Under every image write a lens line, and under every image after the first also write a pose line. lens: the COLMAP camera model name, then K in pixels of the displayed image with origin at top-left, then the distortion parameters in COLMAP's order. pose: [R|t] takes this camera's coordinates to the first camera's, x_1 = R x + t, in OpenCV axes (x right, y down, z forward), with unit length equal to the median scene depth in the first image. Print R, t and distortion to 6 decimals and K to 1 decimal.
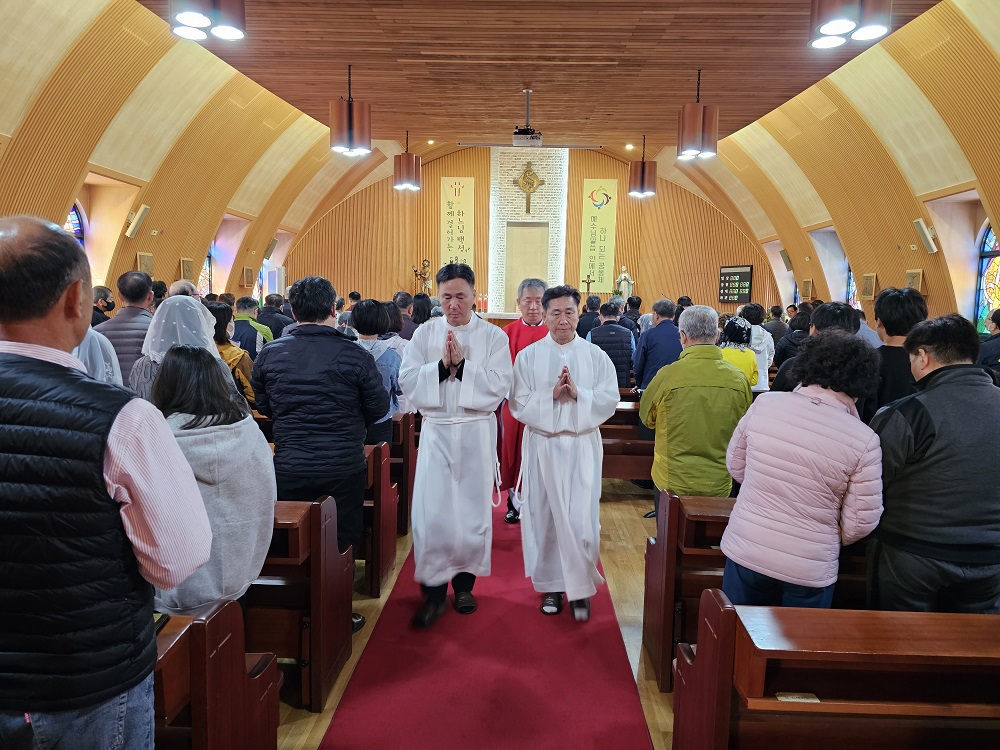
lens RADIAL K [[662.1, 0, 505.6], [0, 662.1, 379.9], [0, 0, 1]] dist [0.067027, -0.063449]
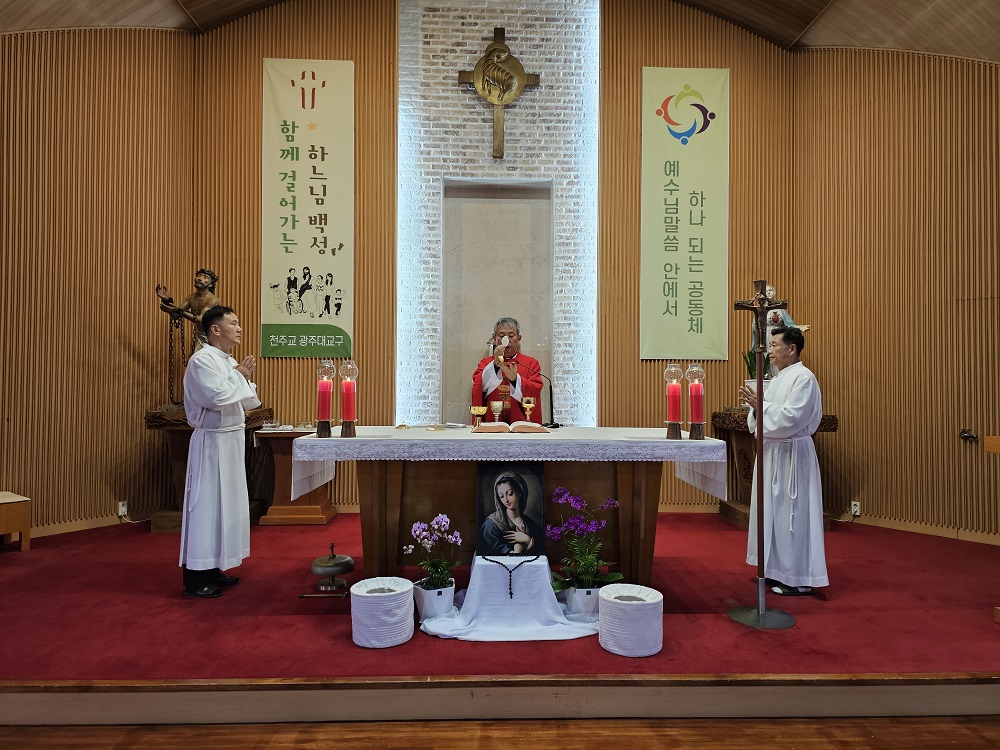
lens RADIAL K [[662.1, 0, 503.5], [0, 662.1, 367.0], [0, 0, 1]] dist [0.067027, -0.063449]
pose [[0.997765, -0.012340, 0.065679, 0.018599], [0.021436, 0.989968, -0.139658, -0.145083], [-0.063296, 0.140753, 0.988019, 1.194432]]
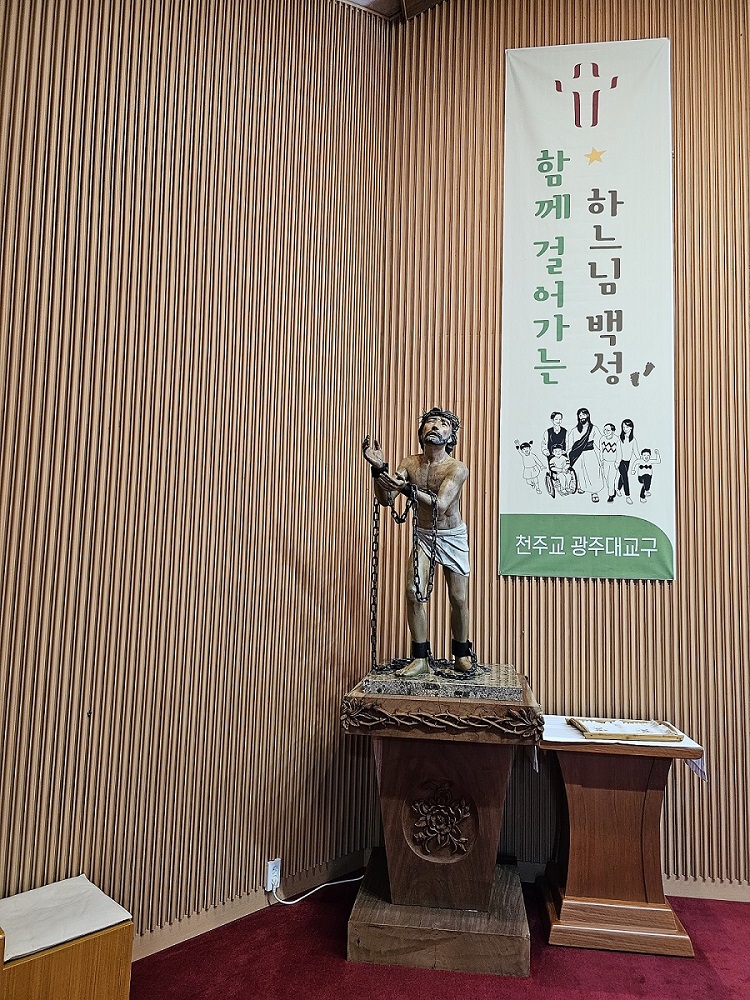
lens RADIAL K [[662.1, 0, 382.9], [0, 662.1, 507.8], [0, 0, 1]] dist [0.067027, -0.063449]
pose [[0.994179, -0.003315, -0.107690, -0.210552], [-0.019219, 0.978039, -0.207534, -0.215571], [0.106013, 0.208395, 0.972282, 1.514790]]
